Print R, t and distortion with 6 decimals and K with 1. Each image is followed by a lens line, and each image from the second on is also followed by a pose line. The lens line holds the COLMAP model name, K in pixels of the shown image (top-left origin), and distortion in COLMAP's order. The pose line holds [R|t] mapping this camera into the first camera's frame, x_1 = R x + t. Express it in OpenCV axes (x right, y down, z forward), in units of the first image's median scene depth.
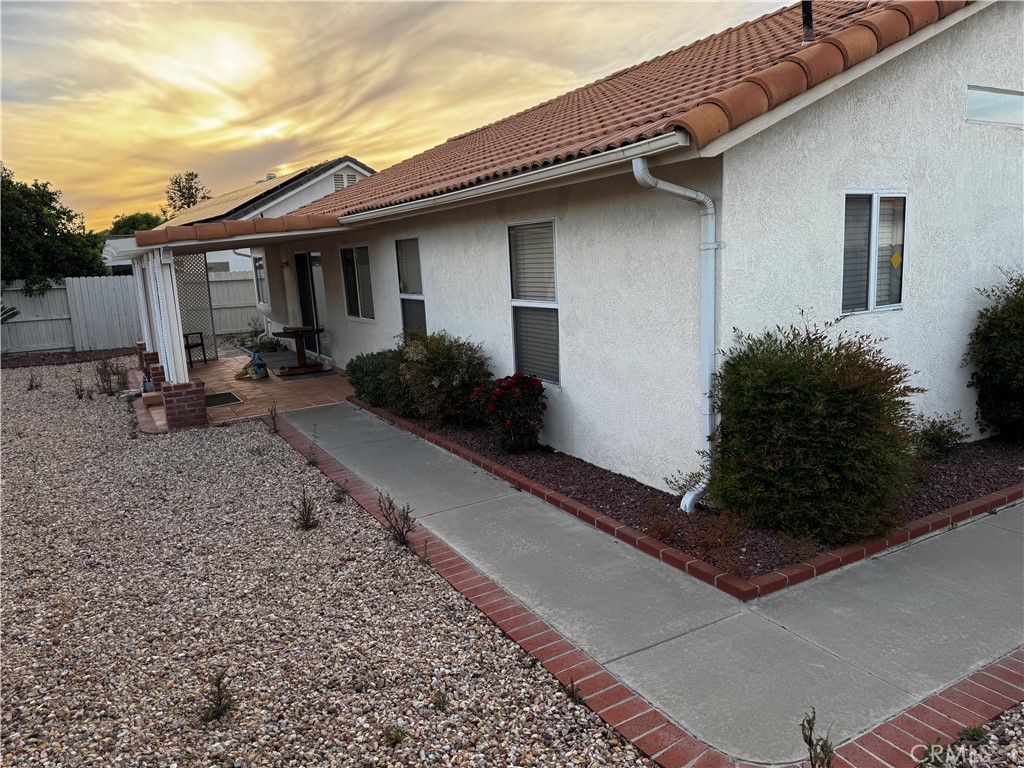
lens RADIAL K [[714.1, 0, 512.0], [0, 714.1, 384.0], [0, 0, 1]] dist [0.066956, -0.088056]
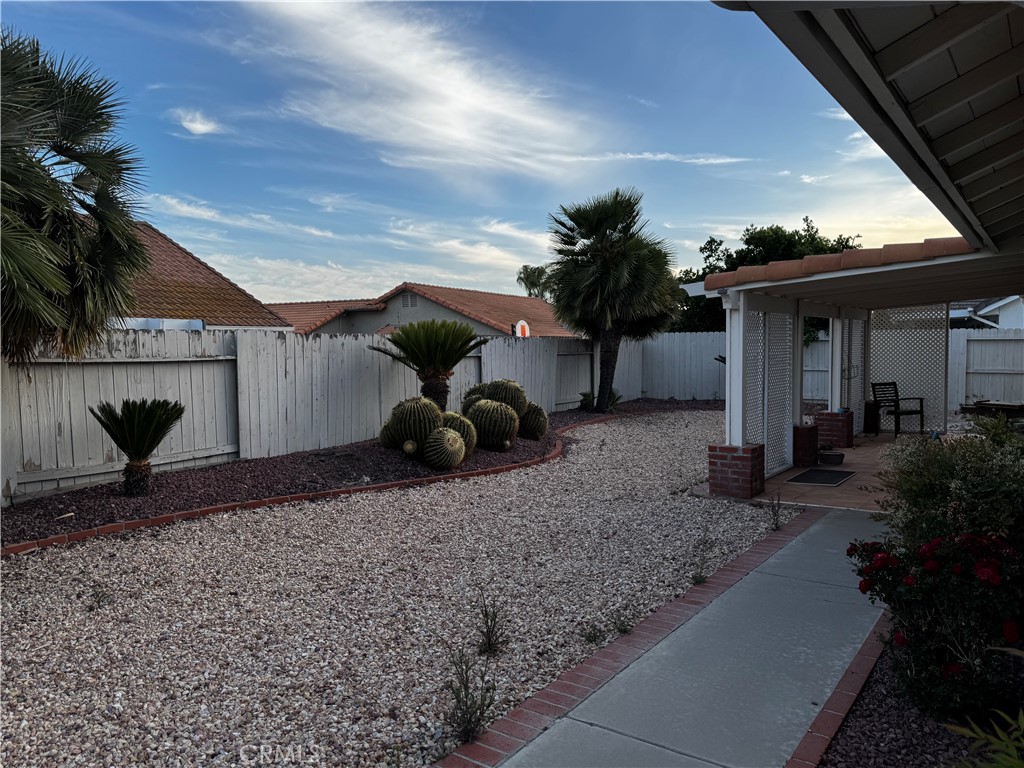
lens RADIAL K [[714.1, 0, 512.0], [0, 714.1, 384.0], [0, 0, 1]] dist [0.066956, -0.088056]
pose [[0.387916, 0.095848, -0.916697, 0.287849], [-0.166215, 0.985547, 0.032709, -0.074973], [0.906583, 0.139681, 0.398241, 0.518047]]
